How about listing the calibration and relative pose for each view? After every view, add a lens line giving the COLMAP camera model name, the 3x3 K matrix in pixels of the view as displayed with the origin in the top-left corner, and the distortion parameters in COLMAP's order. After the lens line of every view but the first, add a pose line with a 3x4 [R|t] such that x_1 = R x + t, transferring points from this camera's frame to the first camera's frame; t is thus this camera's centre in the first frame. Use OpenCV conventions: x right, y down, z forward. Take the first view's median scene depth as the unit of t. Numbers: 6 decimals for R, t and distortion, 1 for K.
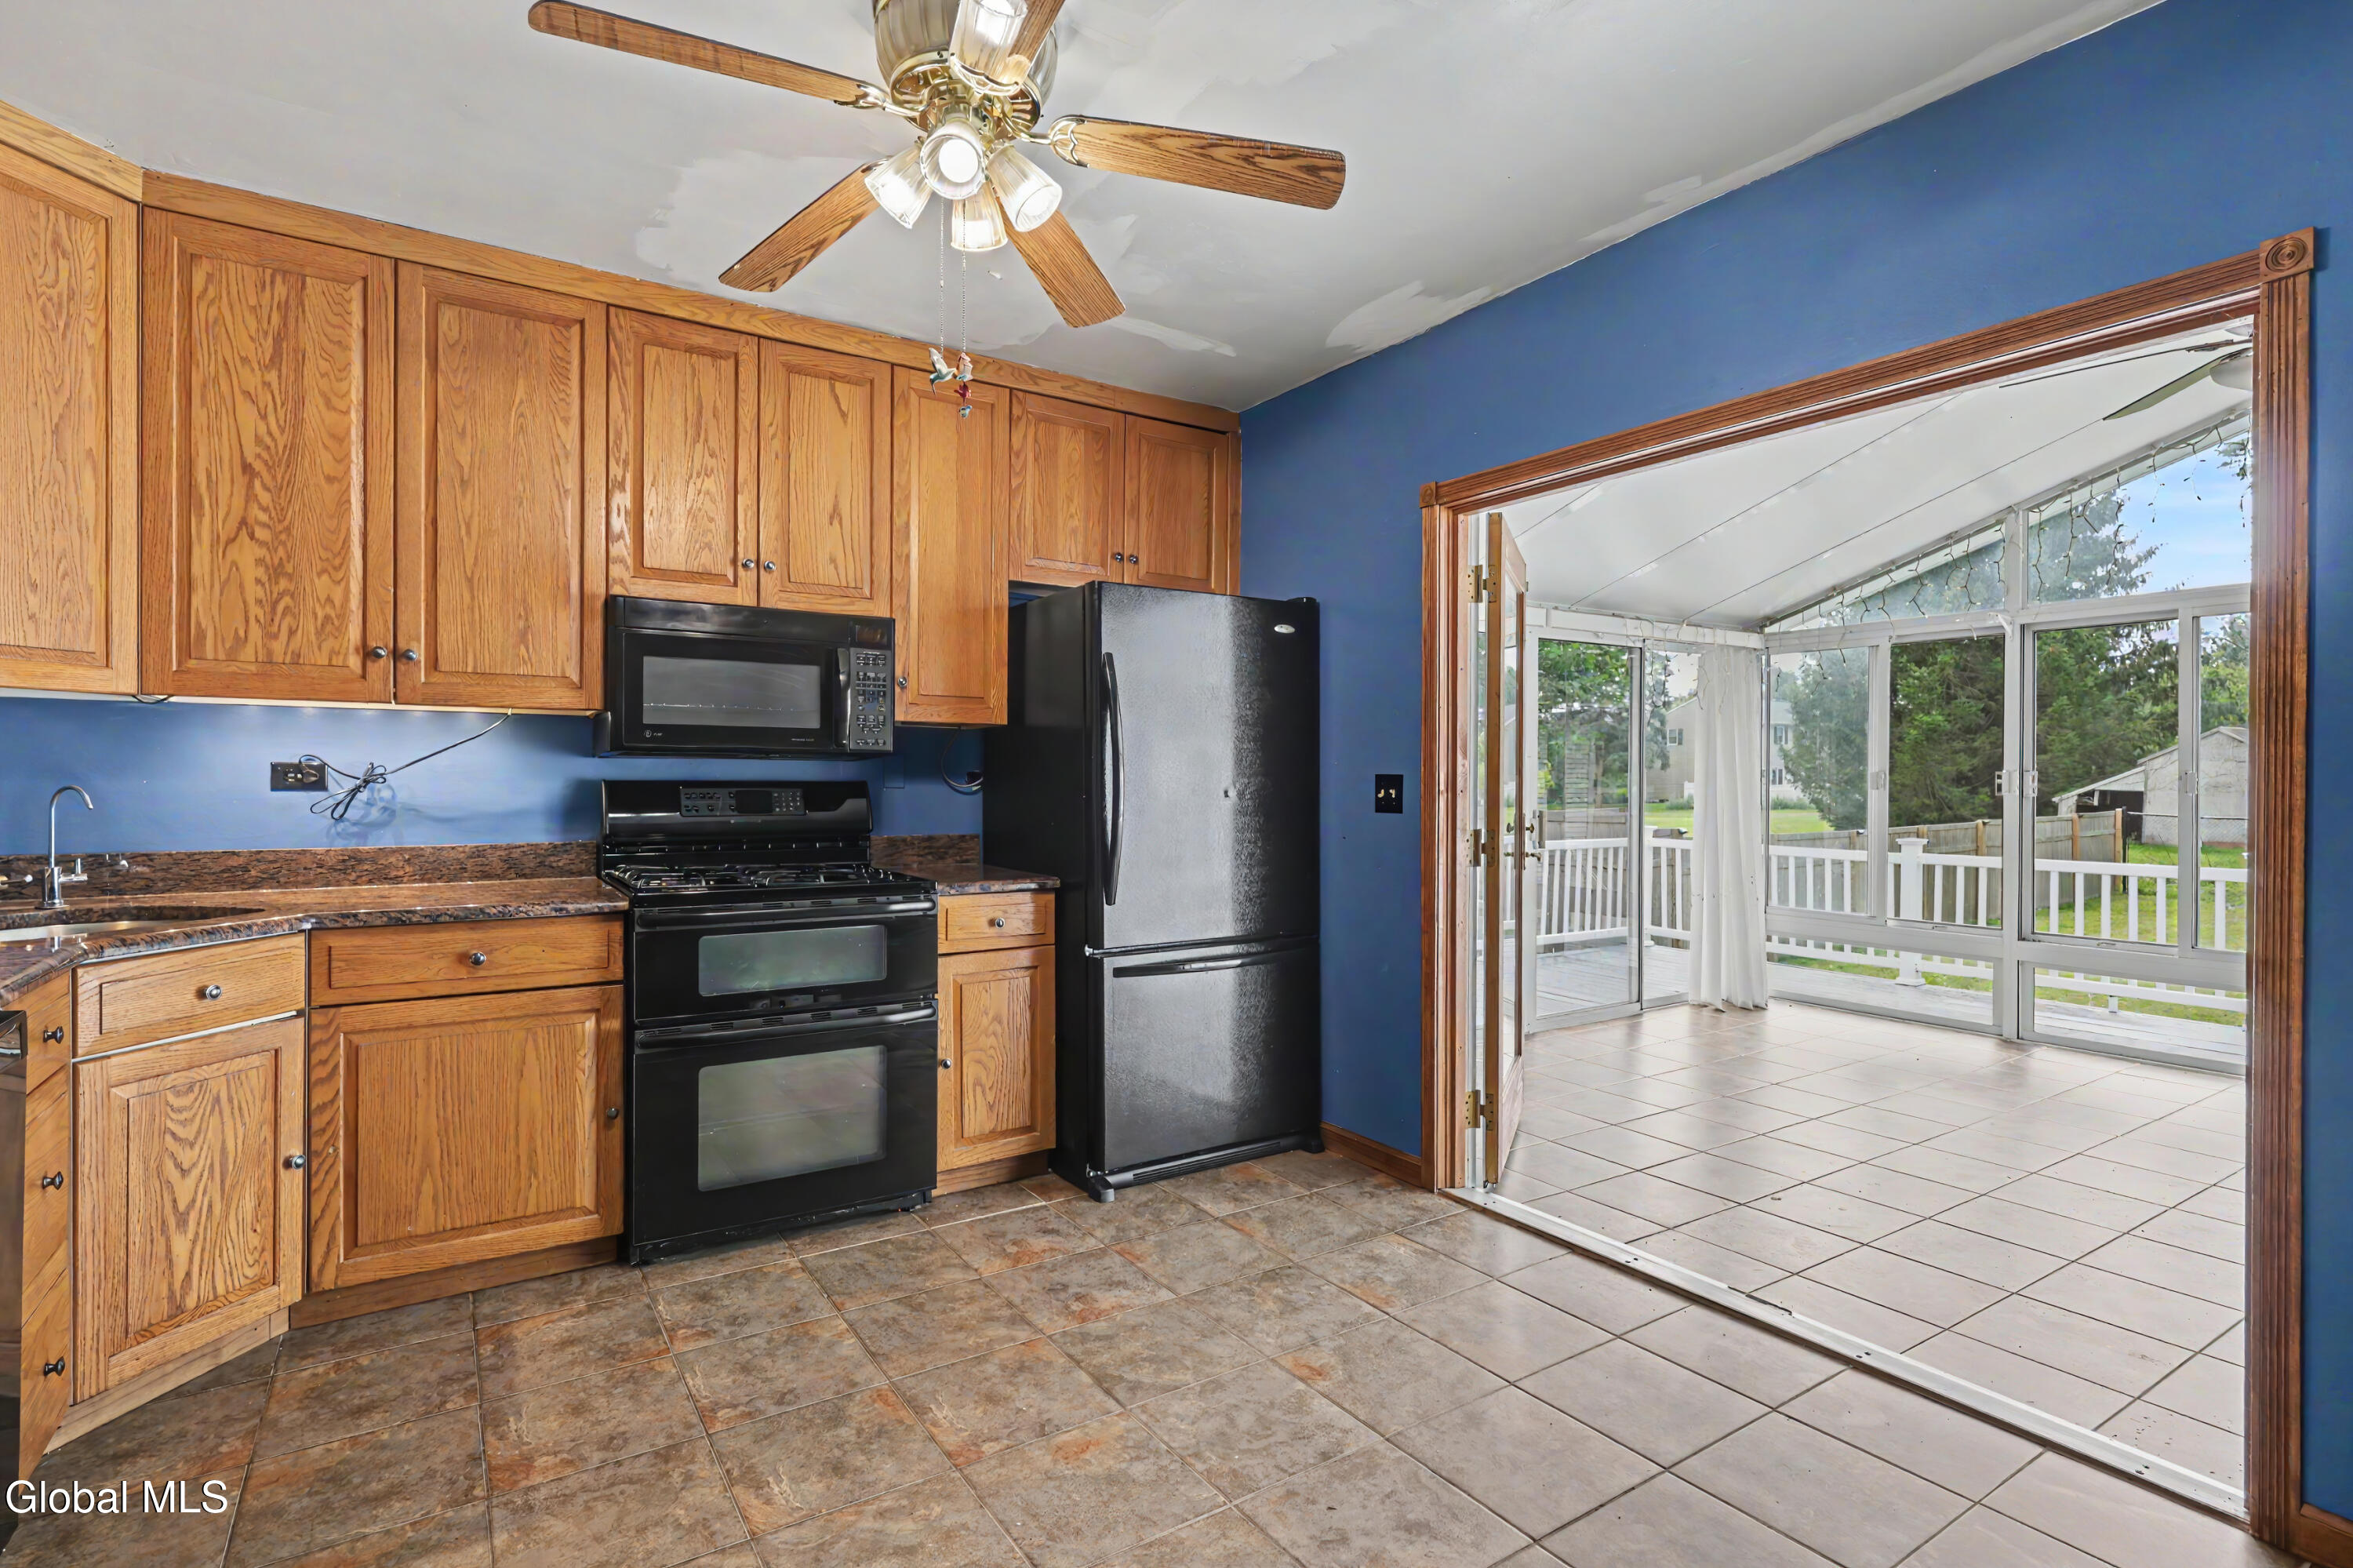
lens RADIAL K [[1170.3, 0, 1179.5], [0, 1170.3, 782.4], [0, 0, 1]] dist [-0.000569, 0.000125]
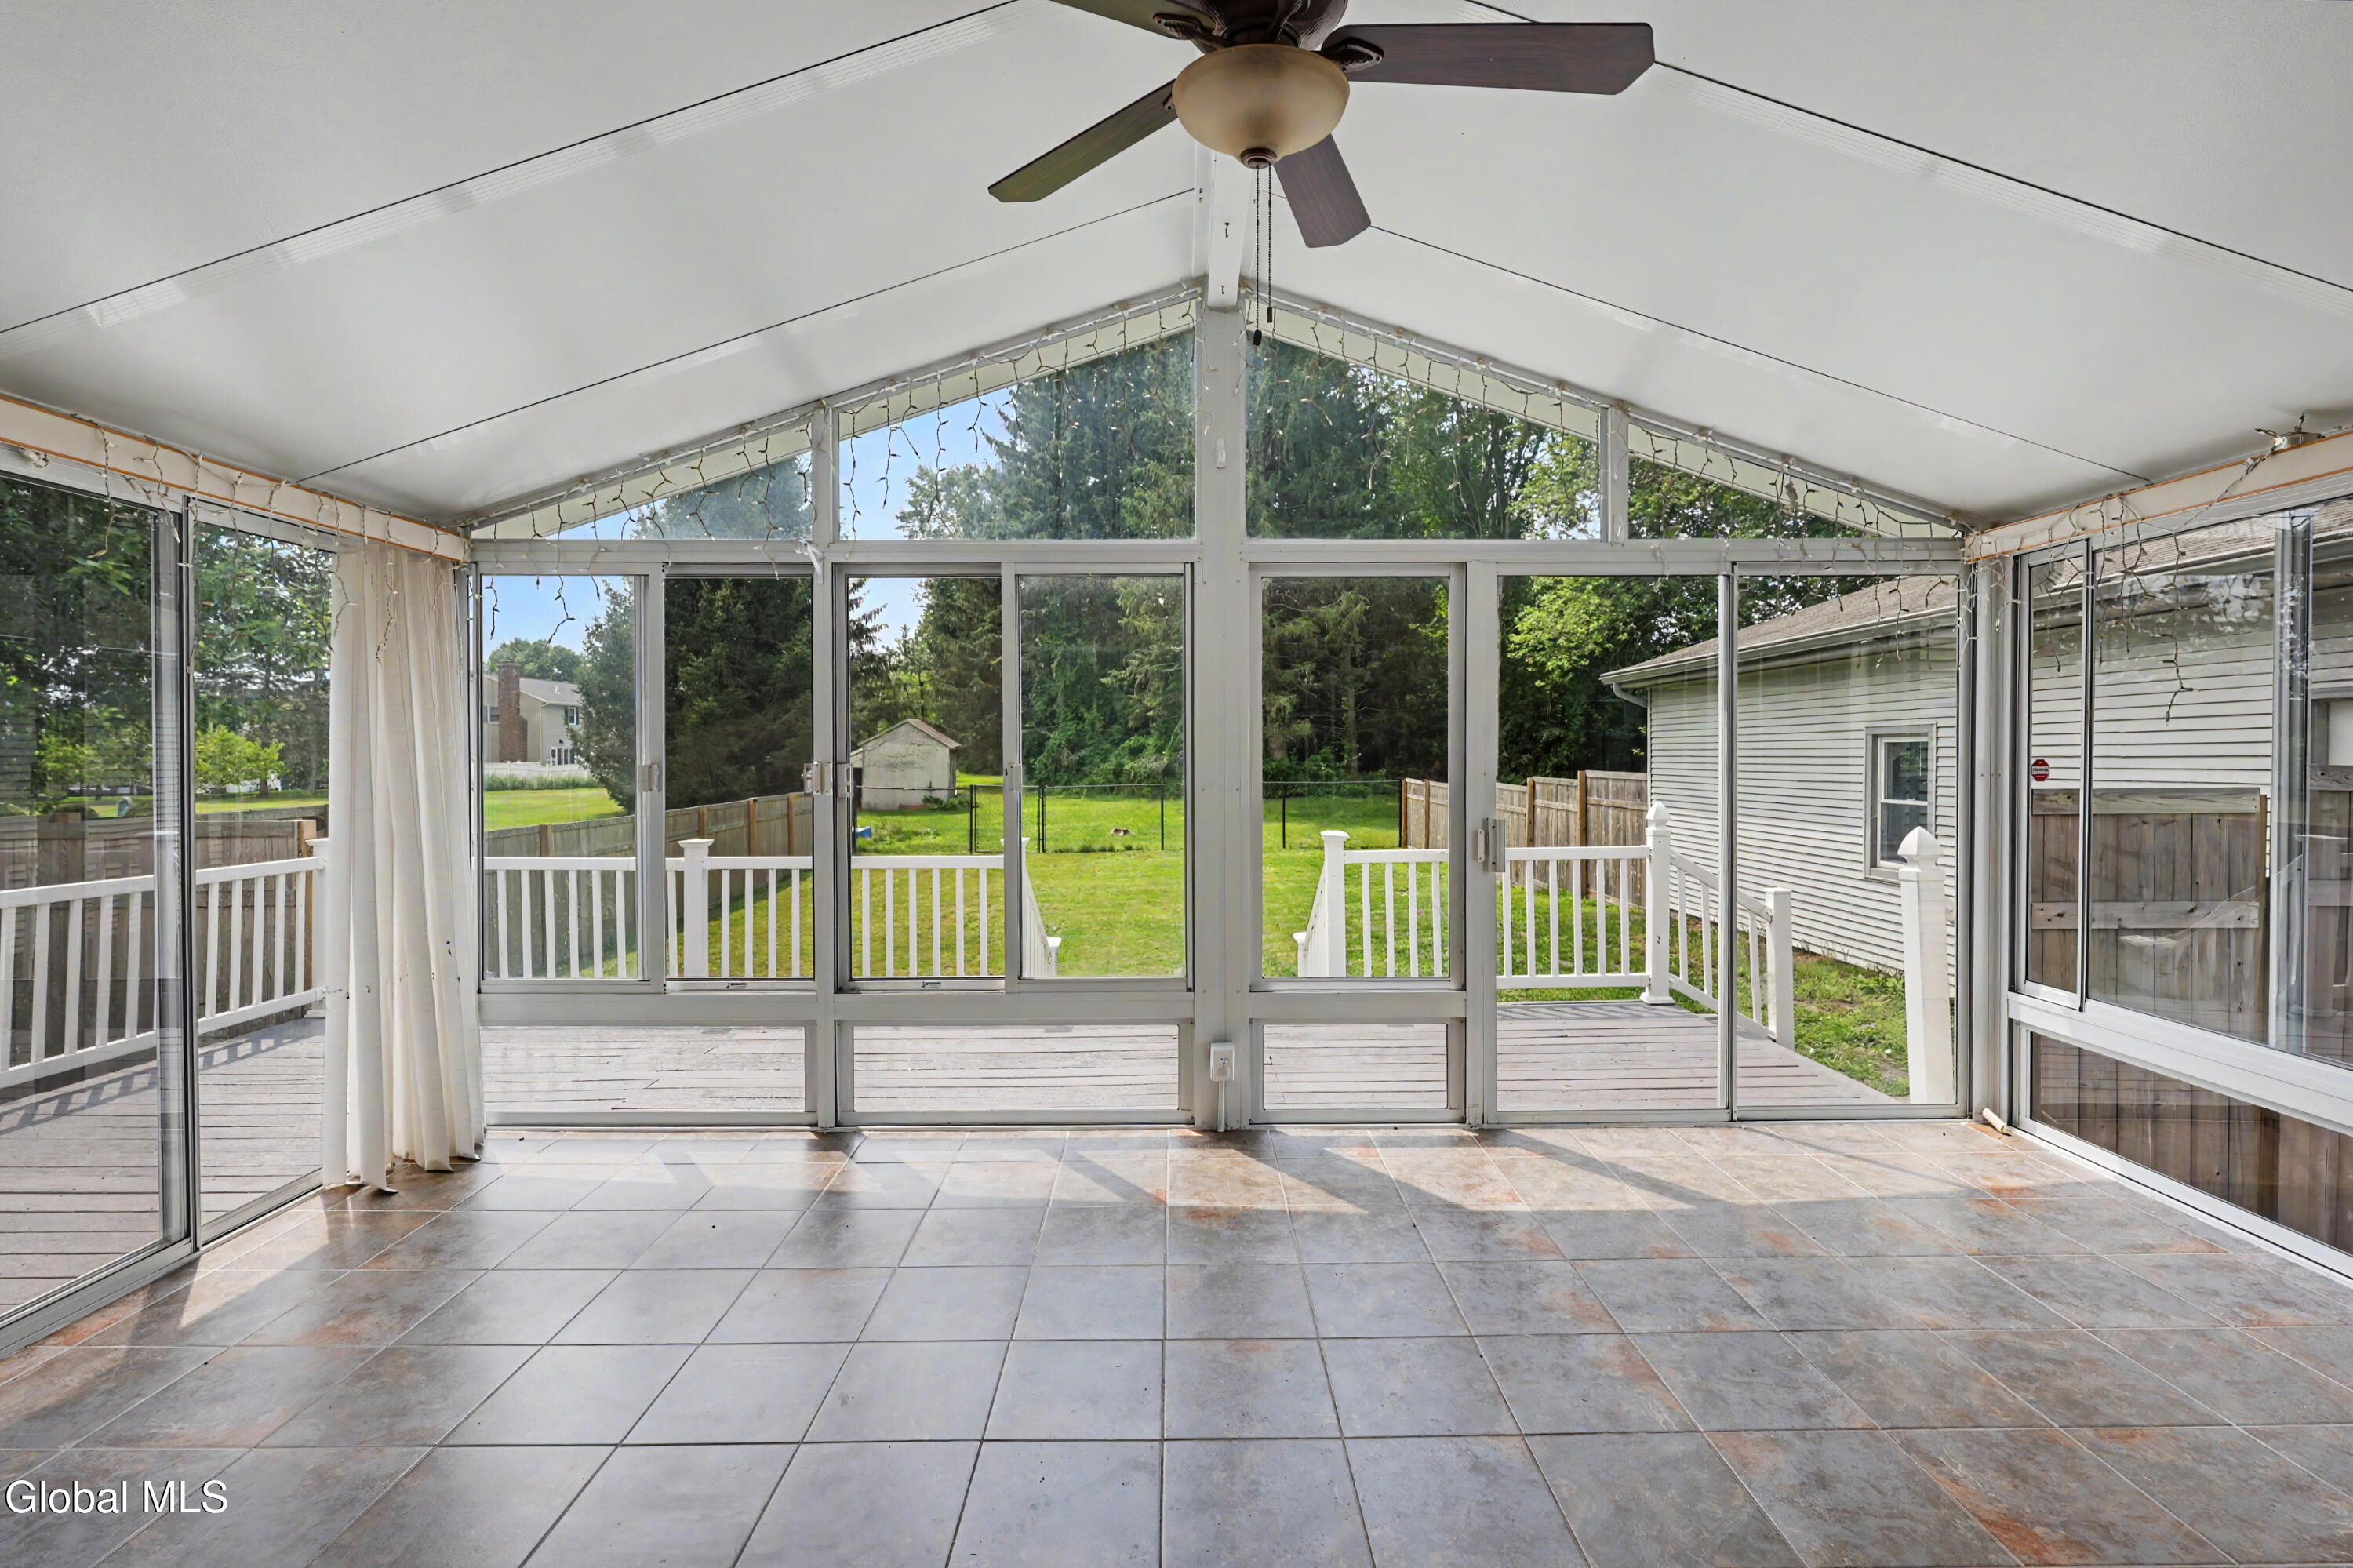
lens RADIAL K [[1059.3, 0, 1181.5], [0, 1059.3, 770.2], [0, 0, 1]] dist [-0.000226, -0.000422]
pose [[0.546012, -0.014057, 0.837660, 0.194843], [0.006056, 0.999899, 0.012832, -0.008610], [-0.837756, -0.001934, 0.546042, 0.315931]]
